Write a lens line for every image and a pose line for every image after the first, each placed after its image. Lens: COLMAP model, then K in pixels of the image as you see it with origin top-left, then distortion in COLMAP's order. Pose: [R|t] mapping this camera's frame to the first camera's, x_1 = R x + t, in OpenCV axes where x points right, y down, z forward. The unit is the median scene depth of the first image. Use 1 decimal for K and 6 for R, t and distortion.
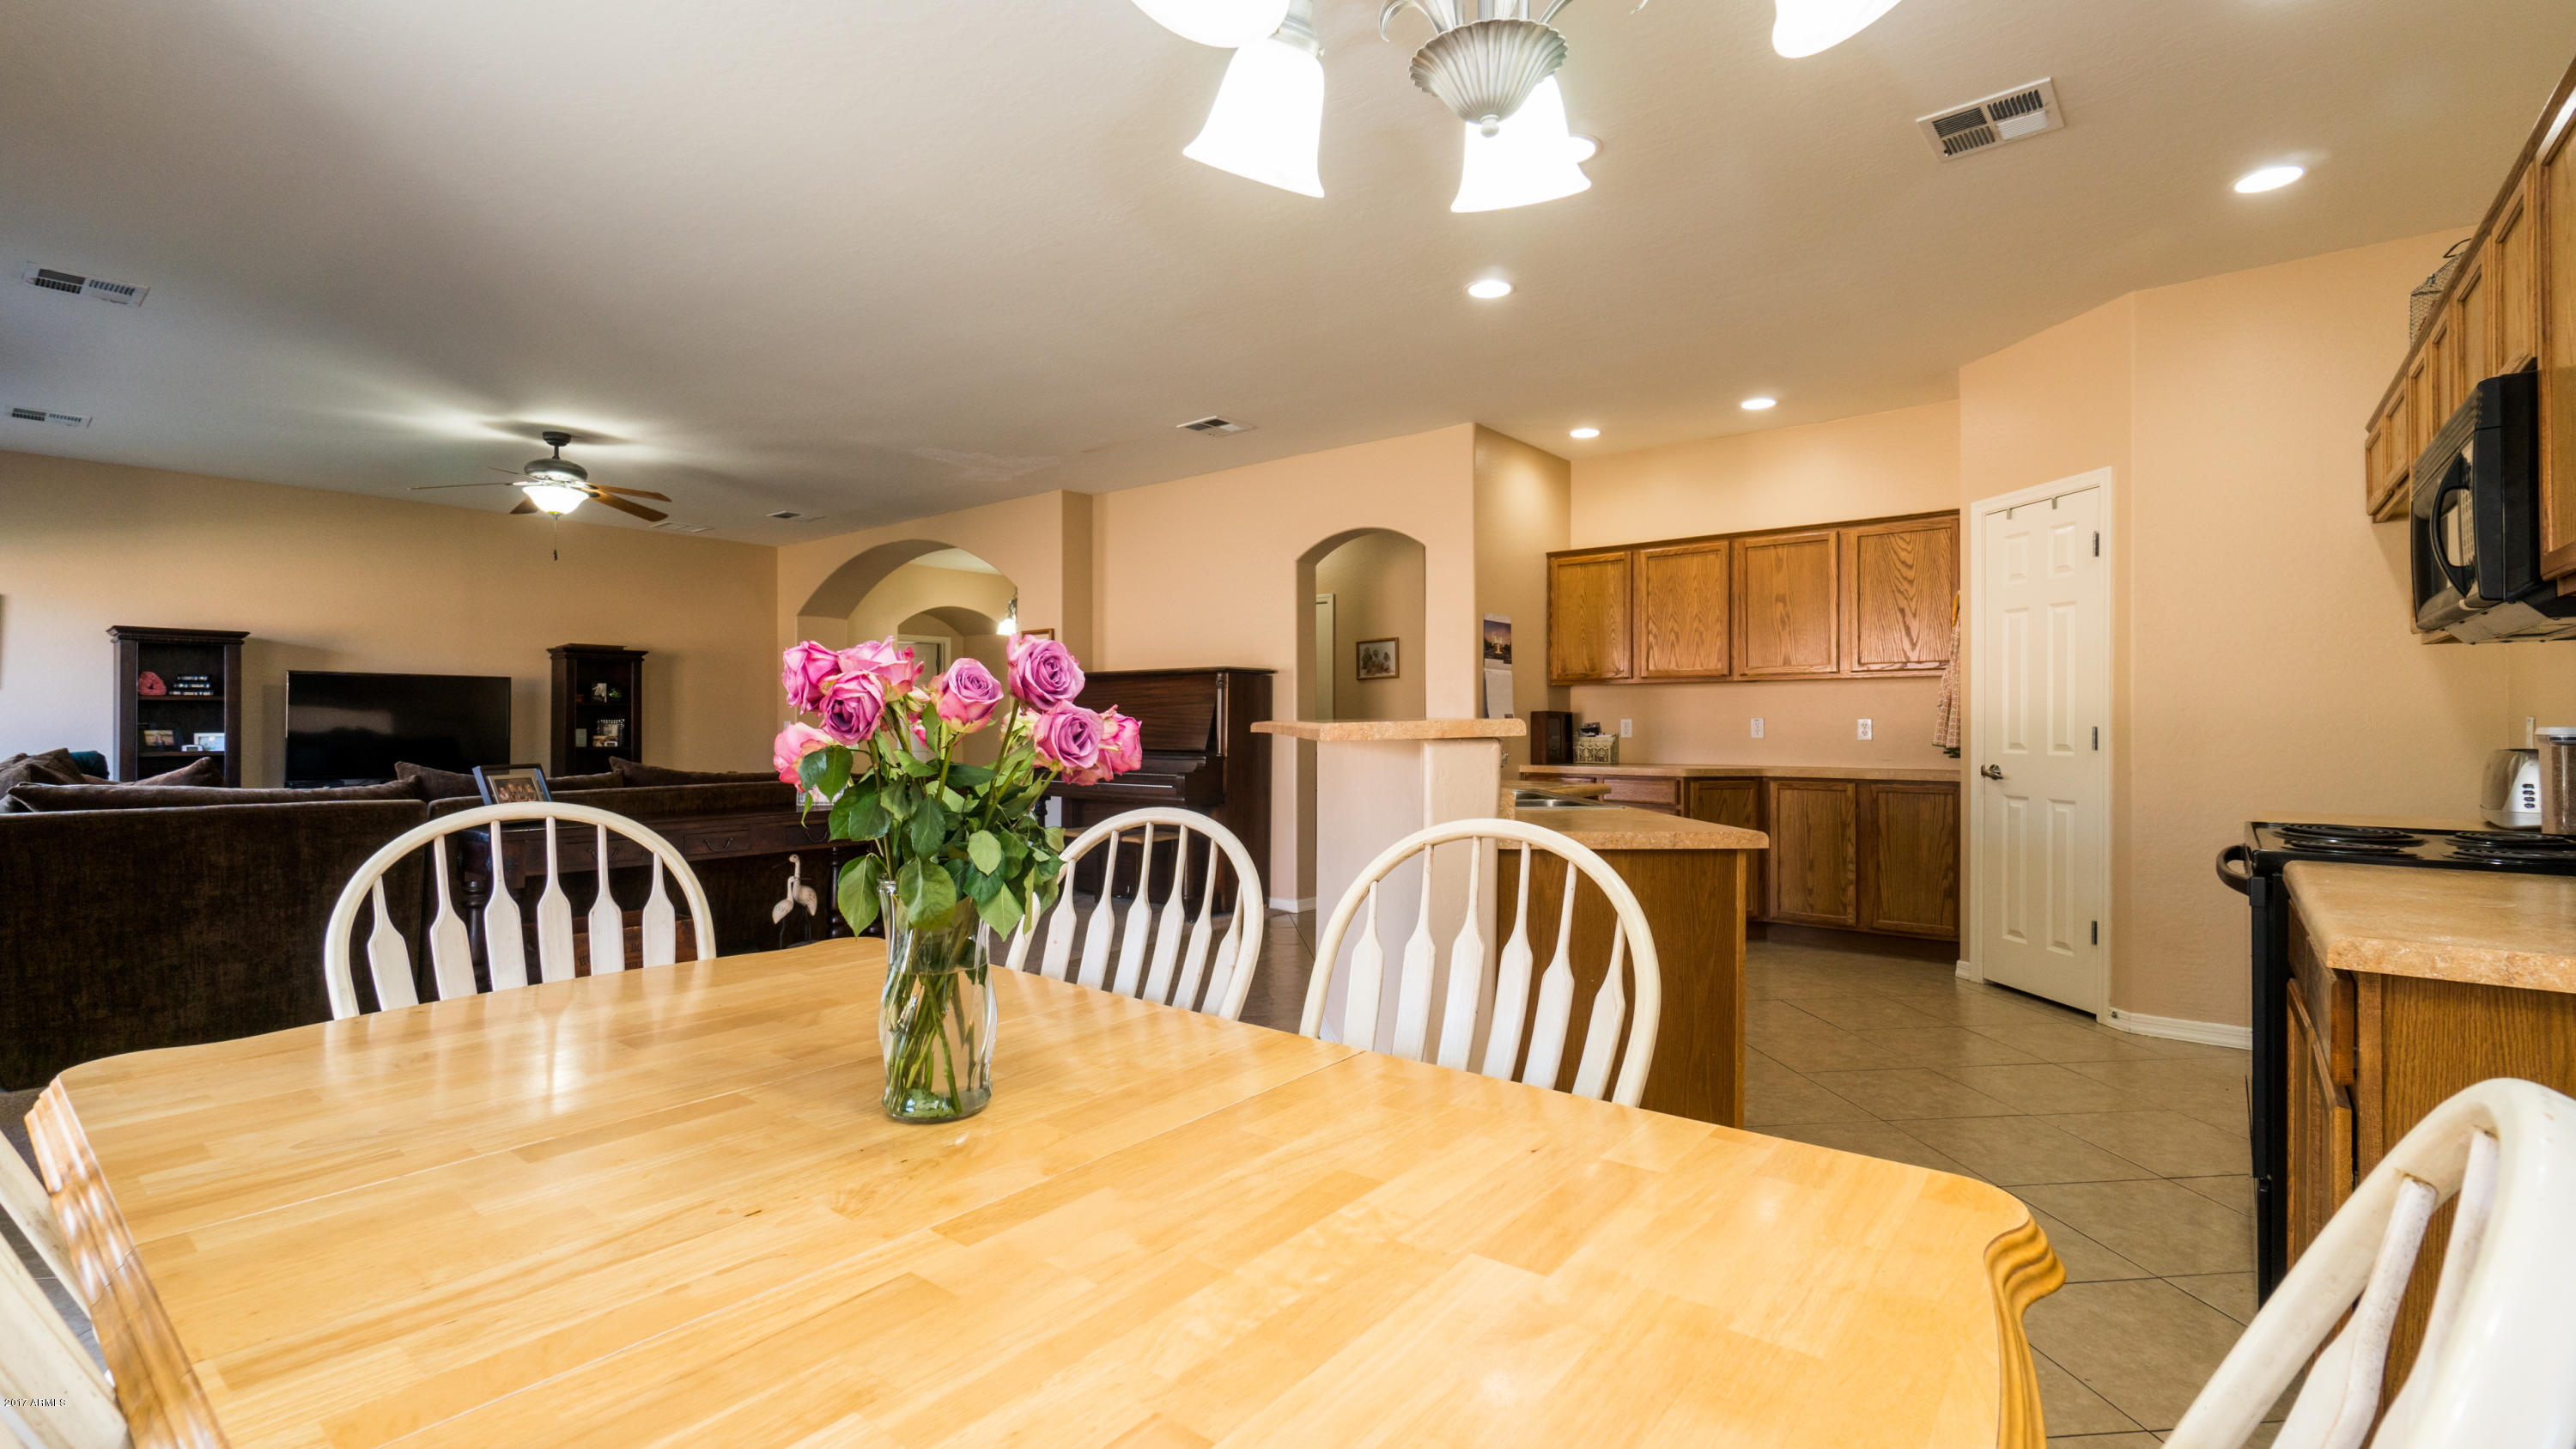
lens RADIAL K [[1099.1, 0, 1288.0], [0, 1099.1, 724.5], [0, 0, 1]] dist [-0.007452, 0.000734]
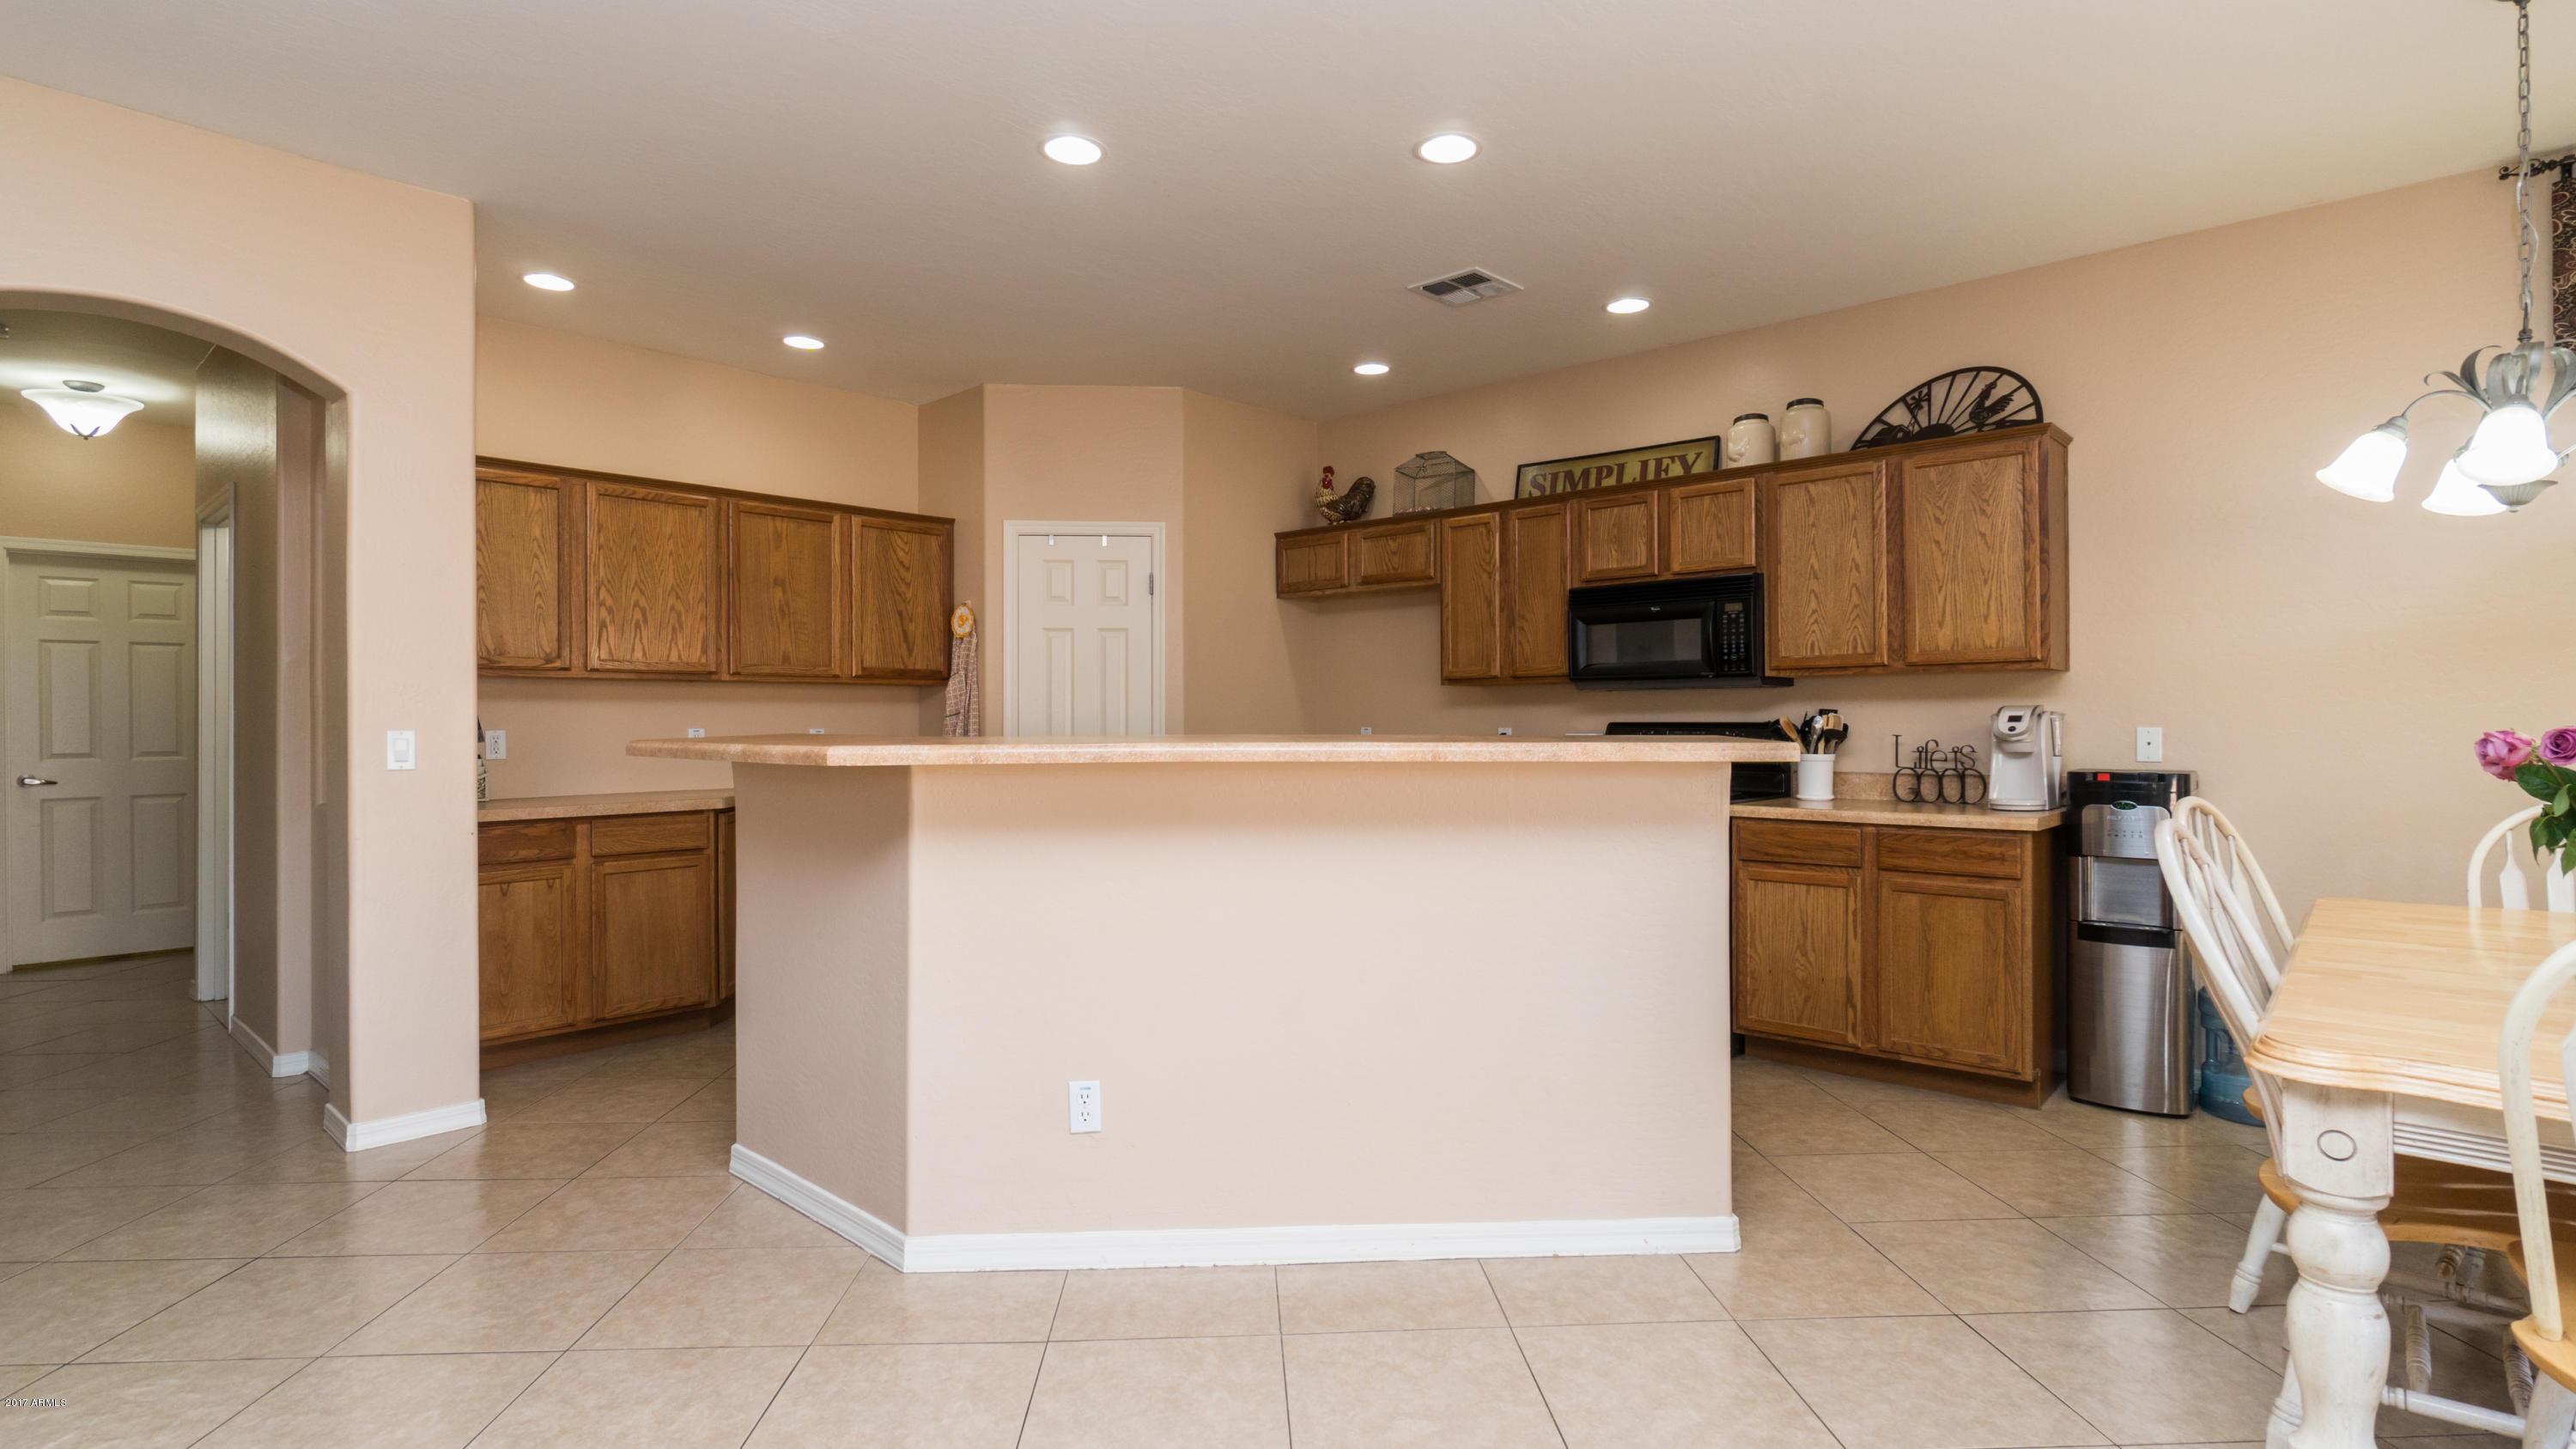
lens RADIAL K [[1242.2, 0, 1298.7], [0, 1242.2, 712.4], [0, 0, 1]] dist [-0.000645, 0.000704]
pose [[0.047997, 0.005363, 0.998833, -0.443063], [0.004295, 0.999975, -0.005576, -0.010931], [-0.998838, 0.004557, 0.047972, 0.555557]]
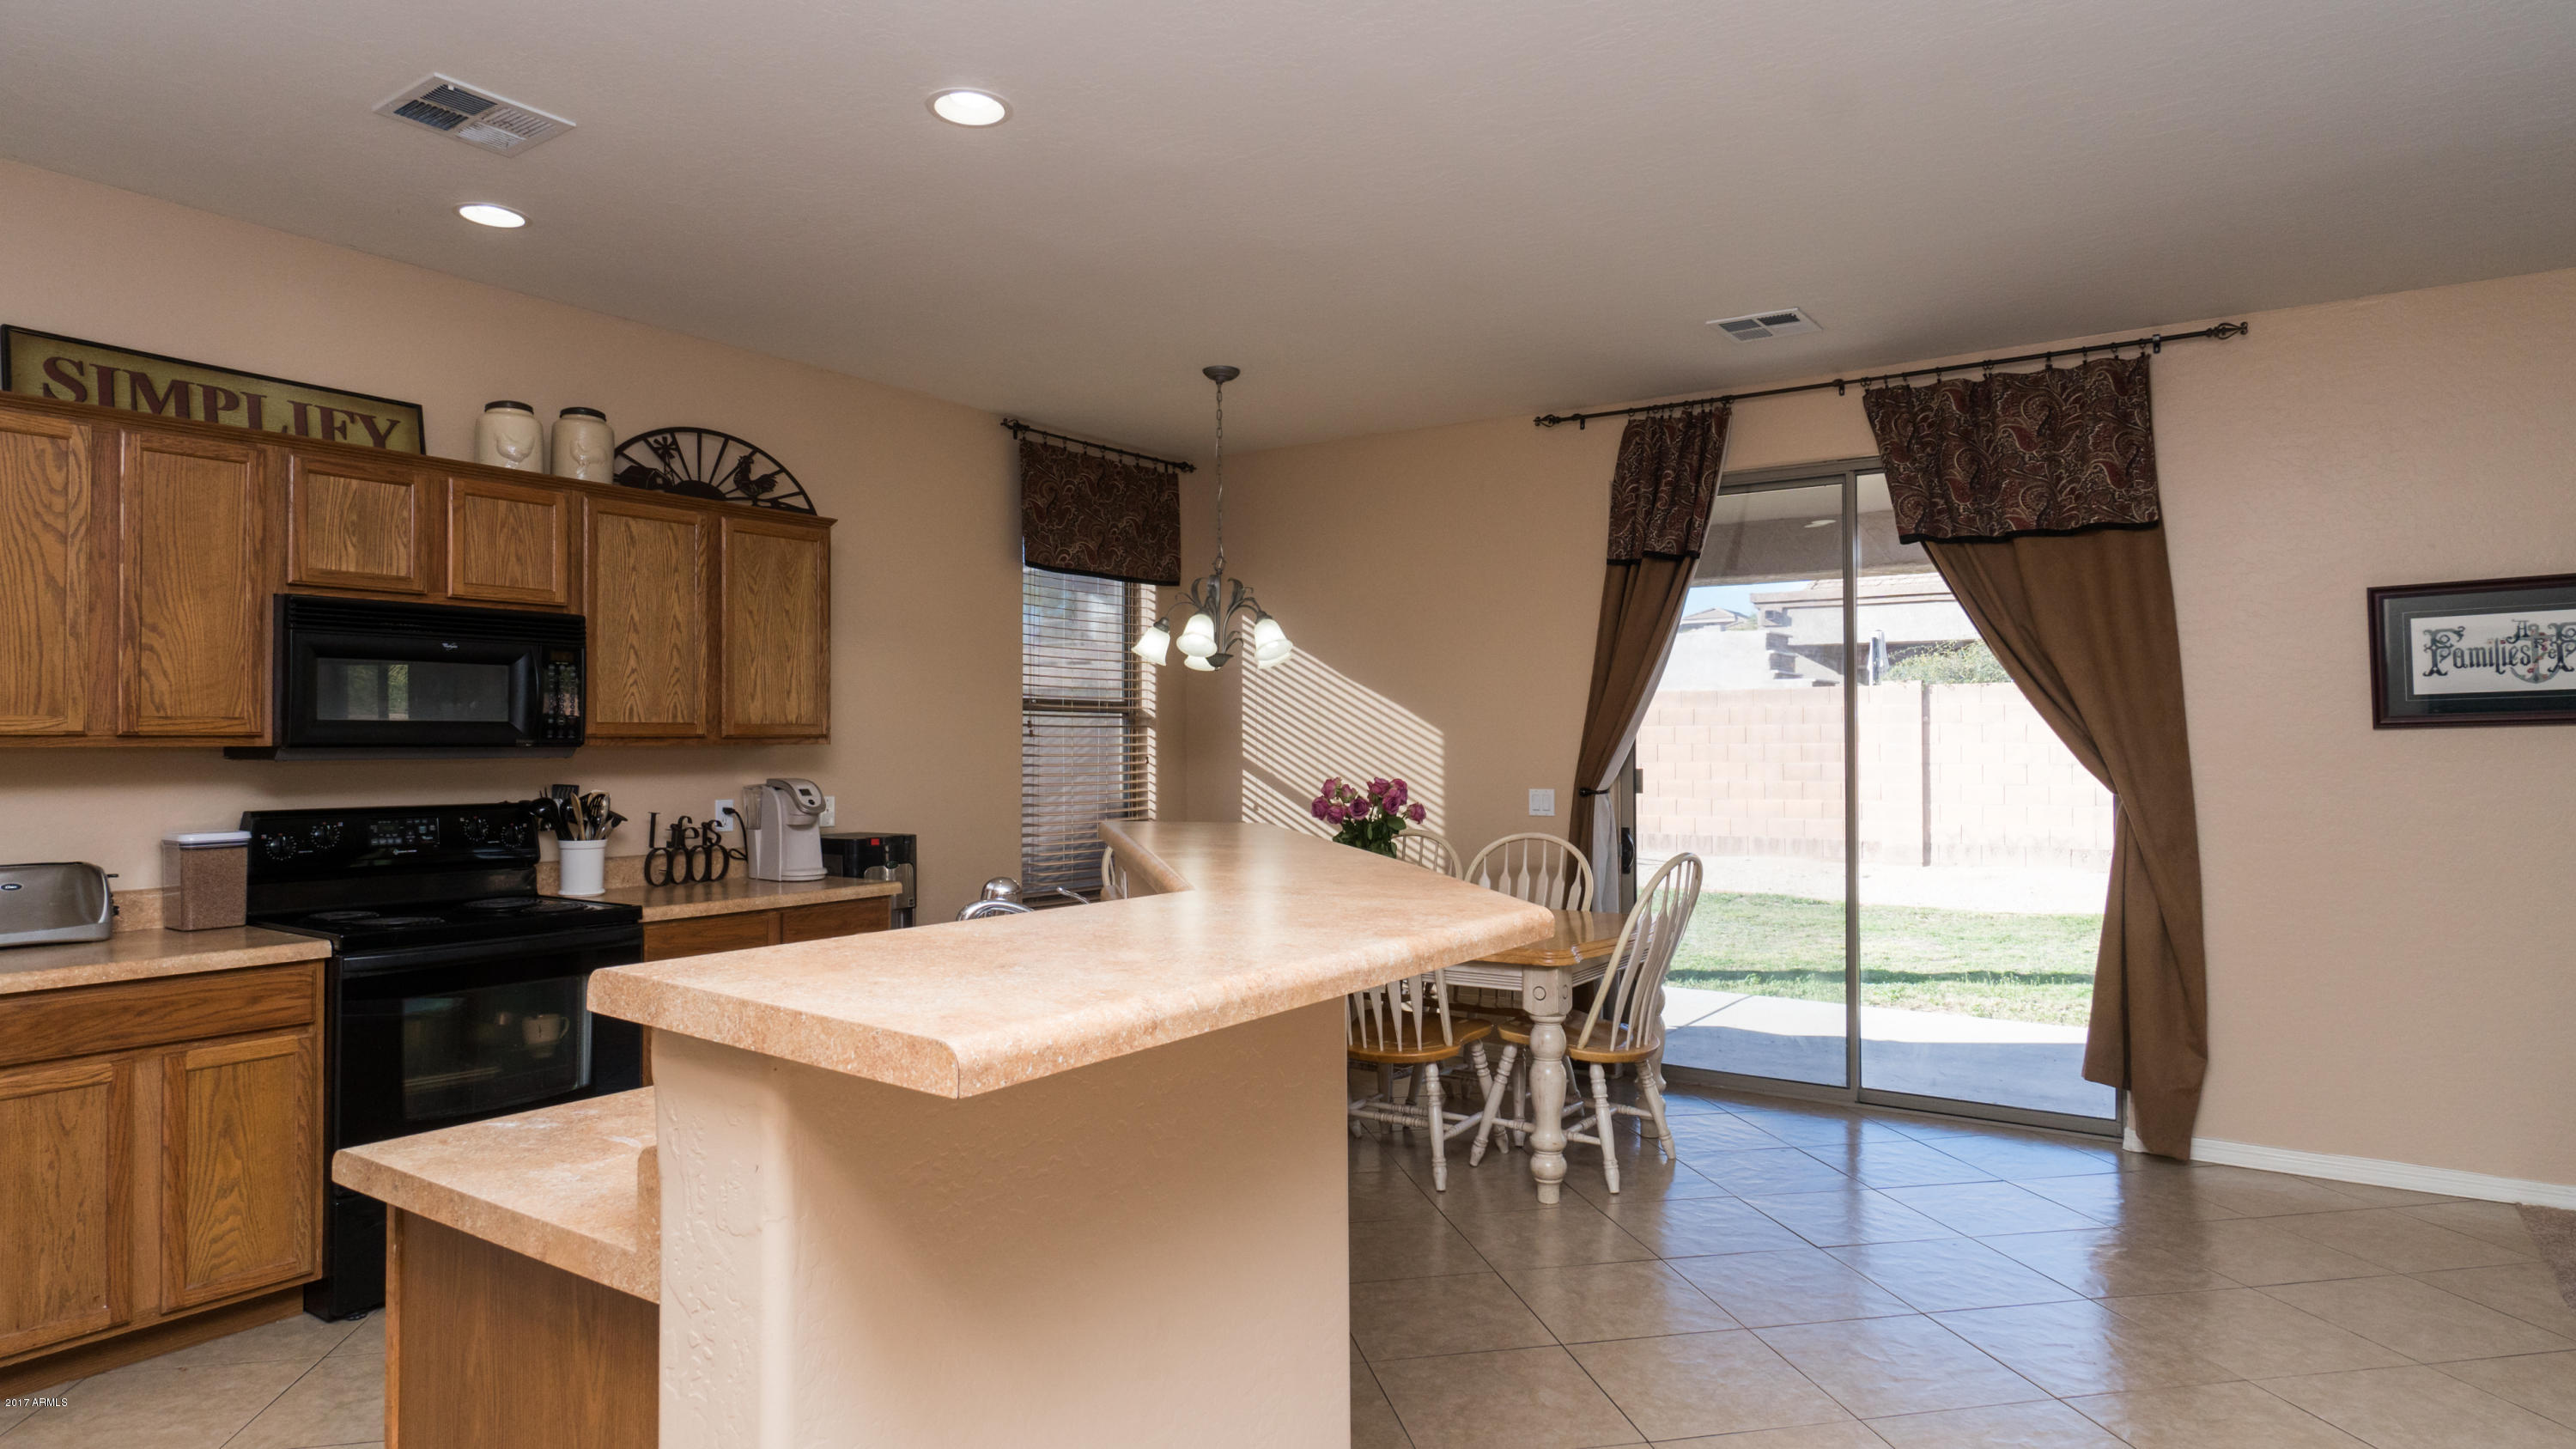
lens RADIAL K [[1435.5, 0, 1279.3], [0, 1435.5, 725.6], [0, 0, 1]] dist [-0.000870, 0.000343]
pose [[-0.996581, -0.000784, -0.082616, 0.063667], [0.000185, 0.999931, -0.011712, -0.038629], [0.082620, -0.011687, -0.996513, 1.050357]]
